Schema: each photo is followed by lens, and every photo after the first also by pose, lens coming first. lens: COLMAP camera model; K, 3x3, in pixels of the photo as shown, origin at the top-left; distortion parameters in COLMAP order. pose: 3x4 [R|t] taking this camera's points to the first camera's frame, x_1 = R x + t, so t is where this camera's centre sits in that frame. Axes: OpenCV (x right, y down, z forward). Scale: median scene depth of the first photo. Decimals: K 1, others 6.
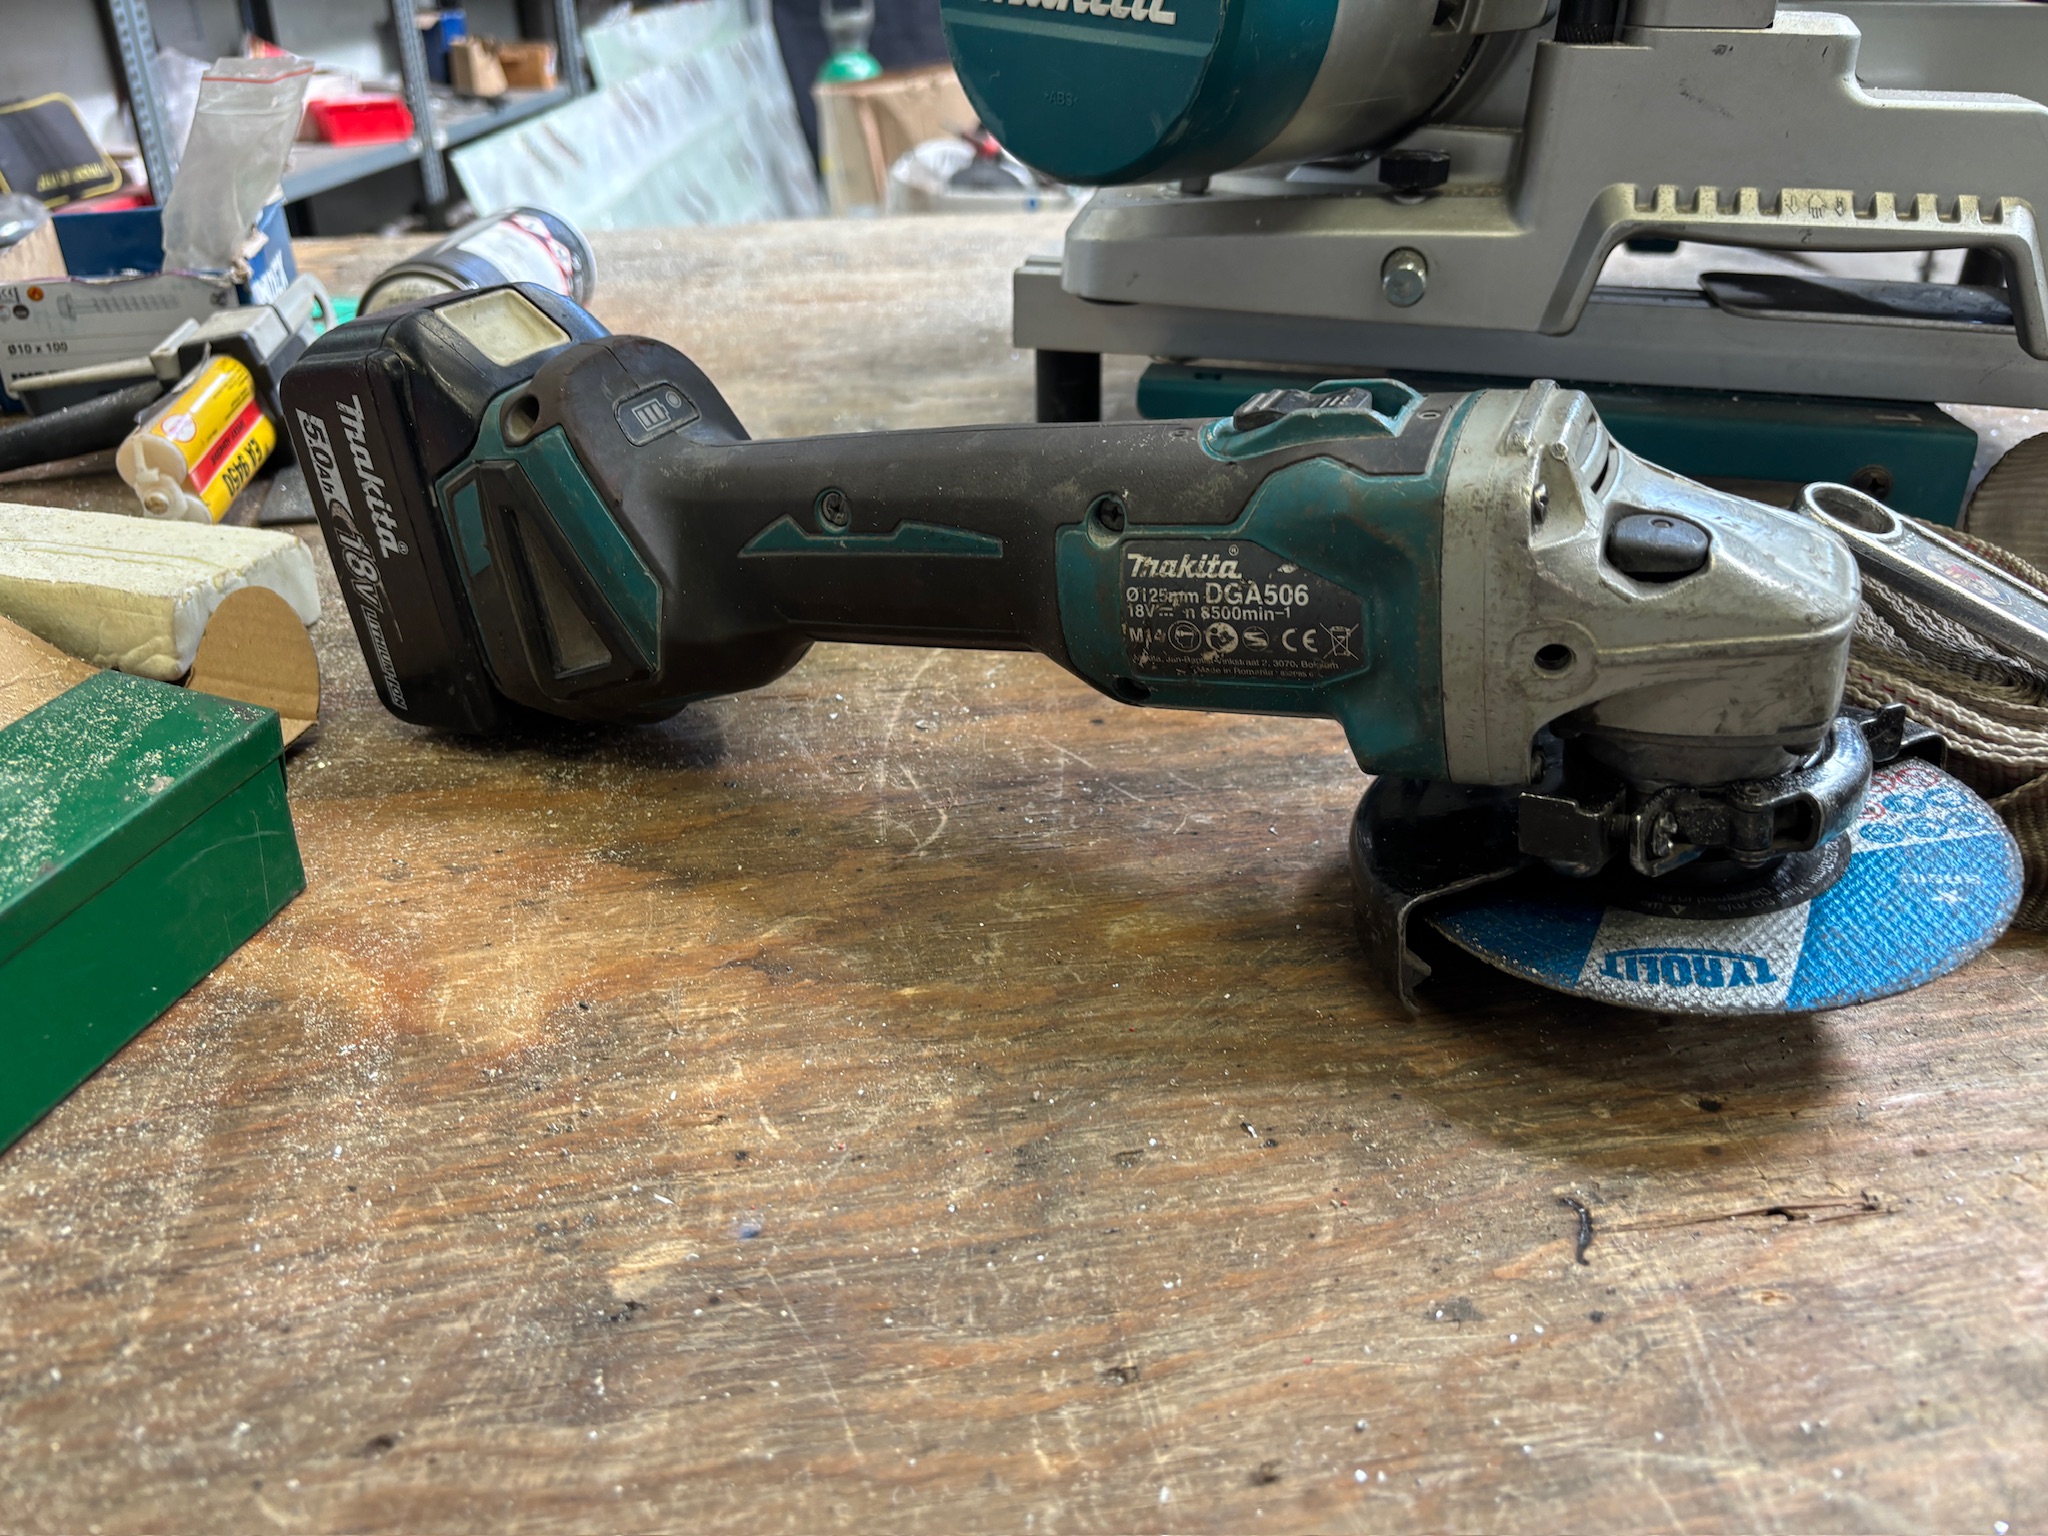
lens RADIAL K [[1579.3, 0, 1023.9], [0, 1579.3, 768.6], [0, 0, 1]] dist [0.028598, -0.043178]
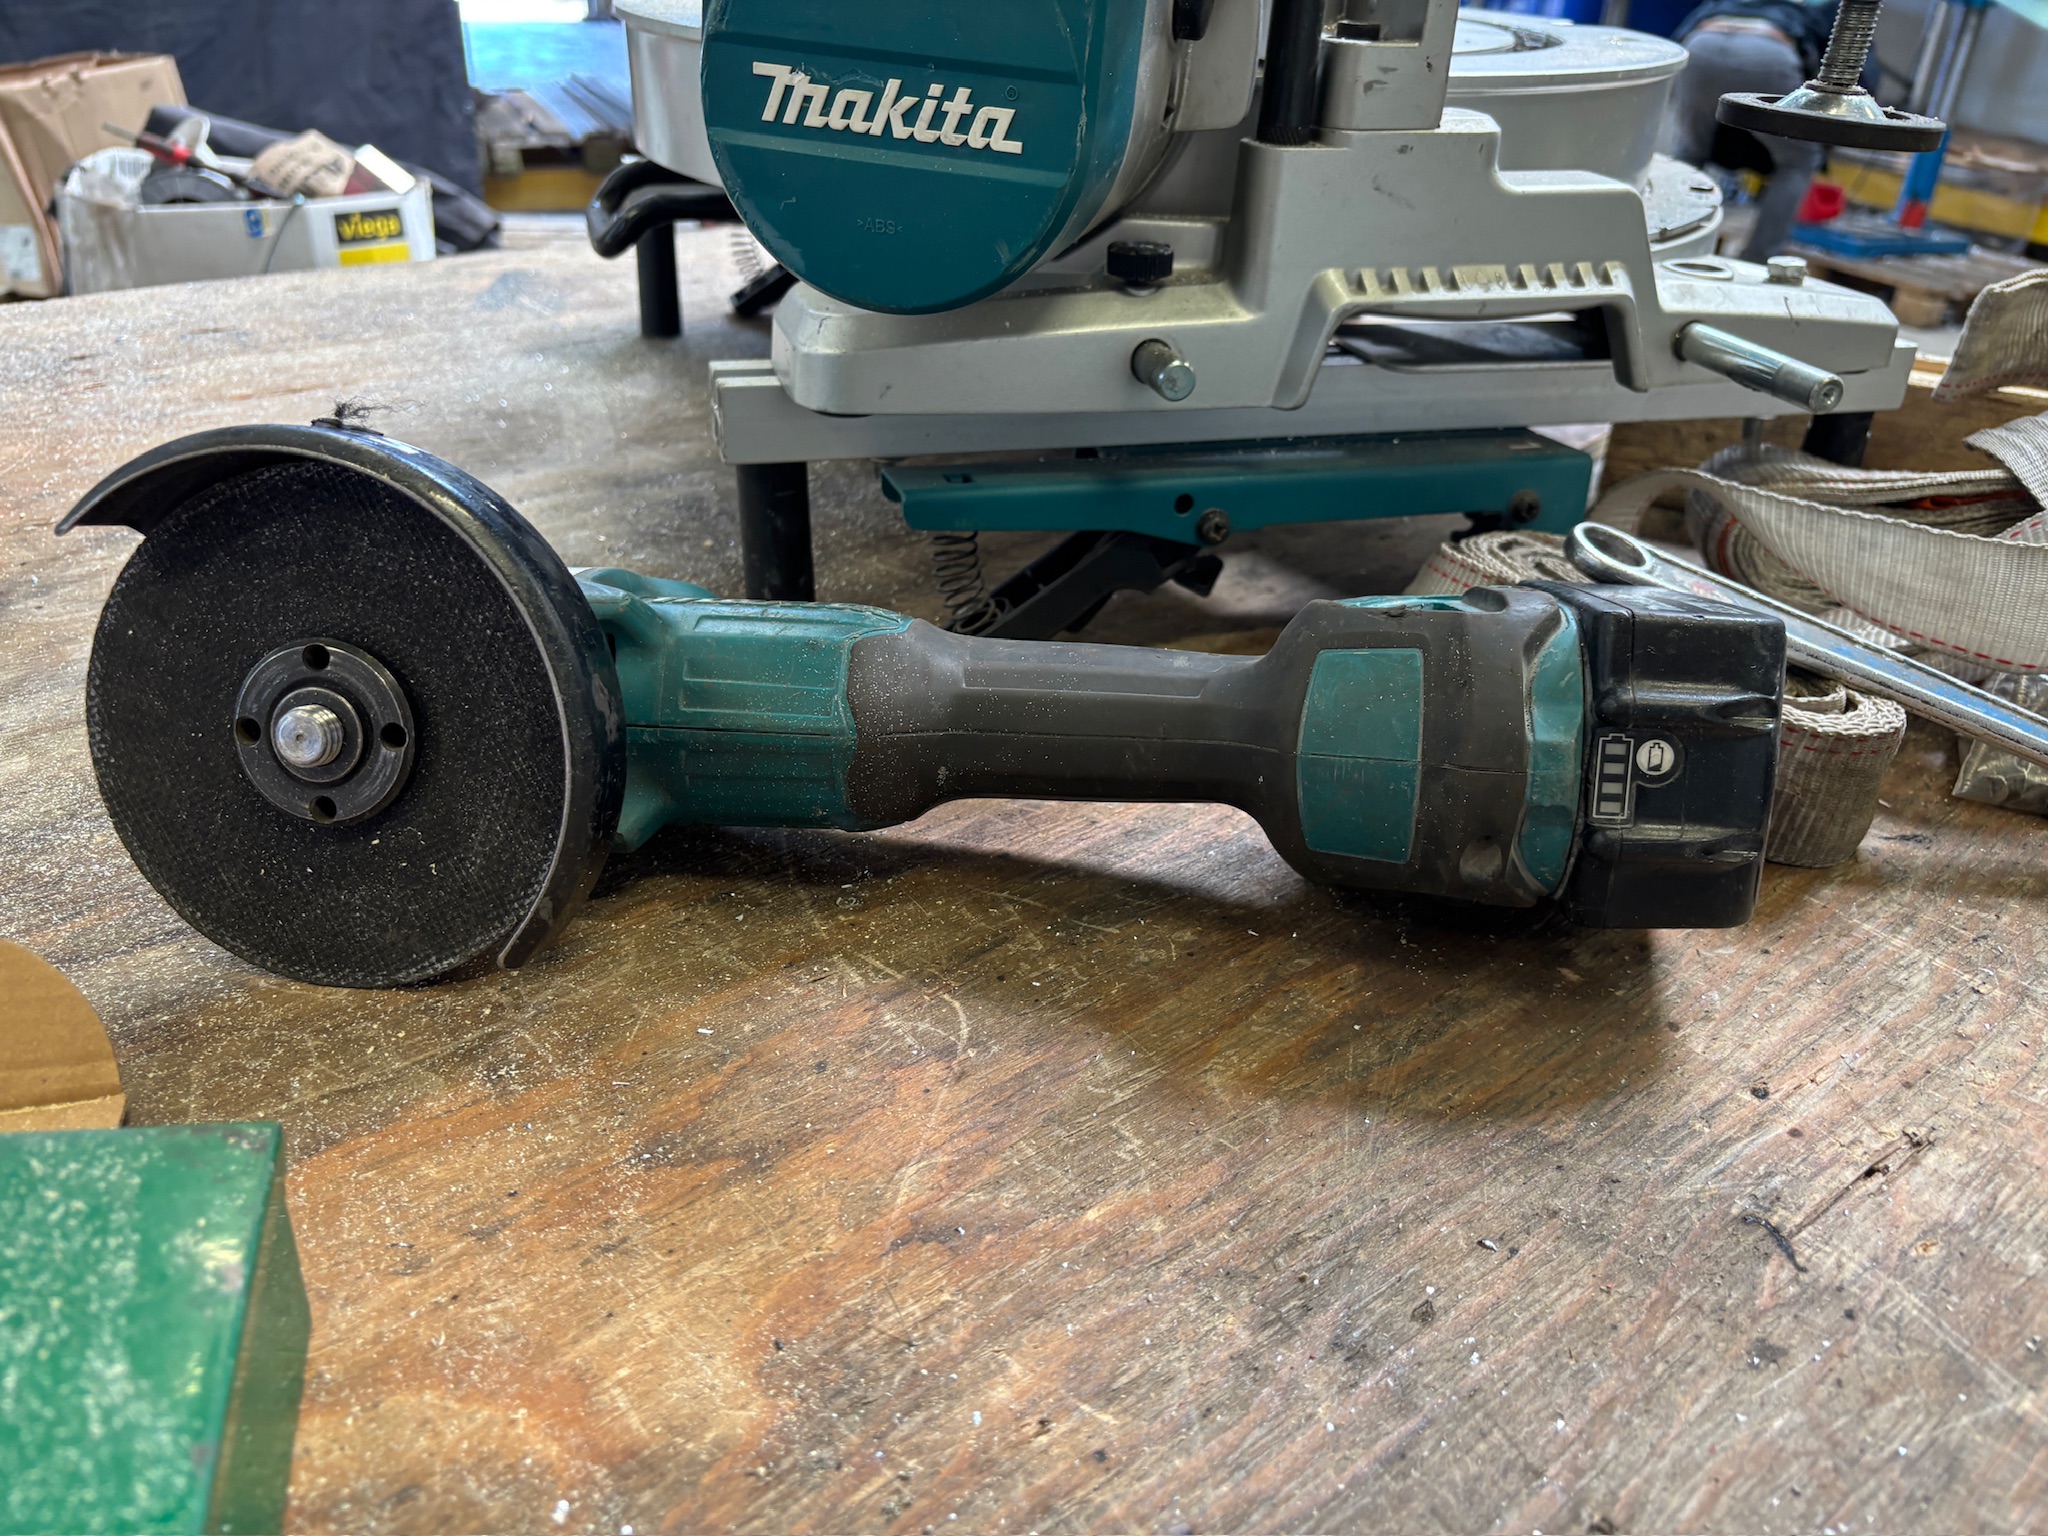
lens RADIAL K [[1579.3, 0, 1019.6], [0, 1579.3, 776.6], [0, 0, 1]] dist [0.028598, -0.043178]
pose [[0.878973, -0.204224, 0.430929, -0.484956], [0.194651, 0.978599, 0.066742, -0.193607], [-0.435337, 0.025217, 0.899914, 0.164074]]
